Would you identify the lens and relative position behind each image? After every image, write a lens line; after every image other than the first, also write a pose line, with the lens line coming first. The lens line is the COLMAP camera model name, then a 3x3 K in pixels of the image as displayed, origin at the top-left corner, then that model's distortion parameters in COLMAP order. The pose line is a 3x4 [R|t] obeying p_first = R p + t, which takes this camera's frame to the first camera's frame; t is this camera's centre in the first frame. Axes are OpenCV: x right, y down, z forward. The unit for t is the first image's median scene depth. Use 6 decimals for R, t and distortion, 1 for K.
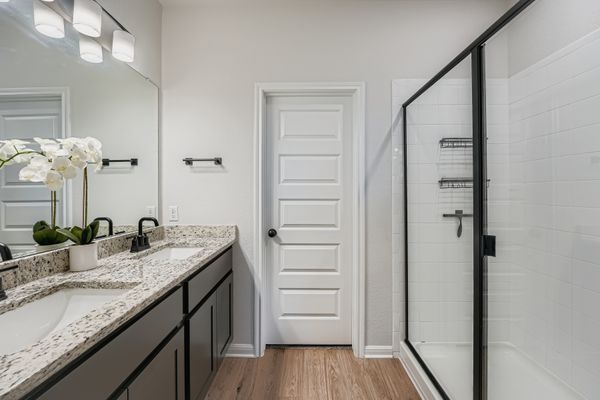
lens RADIAL K [[245.1, 0, 298.4], [0, 245.1, 196.2], [0, 0, 1]] dist [-0.011128, -0.000896]
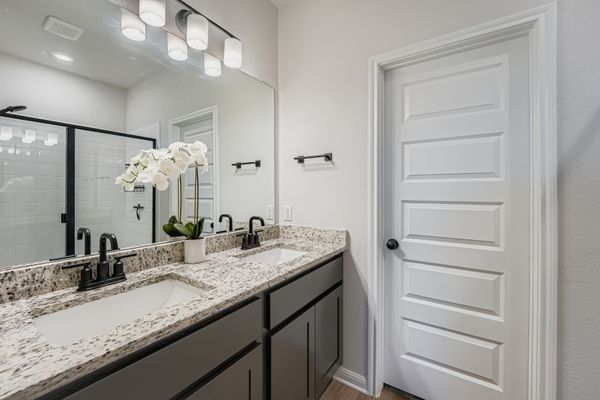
lens RADIAL K [[245.1, 0, 300.5], [0, 245.1, 193.7], [0, 0, 1]] dist [-0.011128, -0.000896]
pose [[0.840384, 0.004564, -0.541972, 0.073520], [-0.009499, 0.999935, -0.006309, -0.003077], [0.541907, 0.010451, 0.840373, 0.200640]]
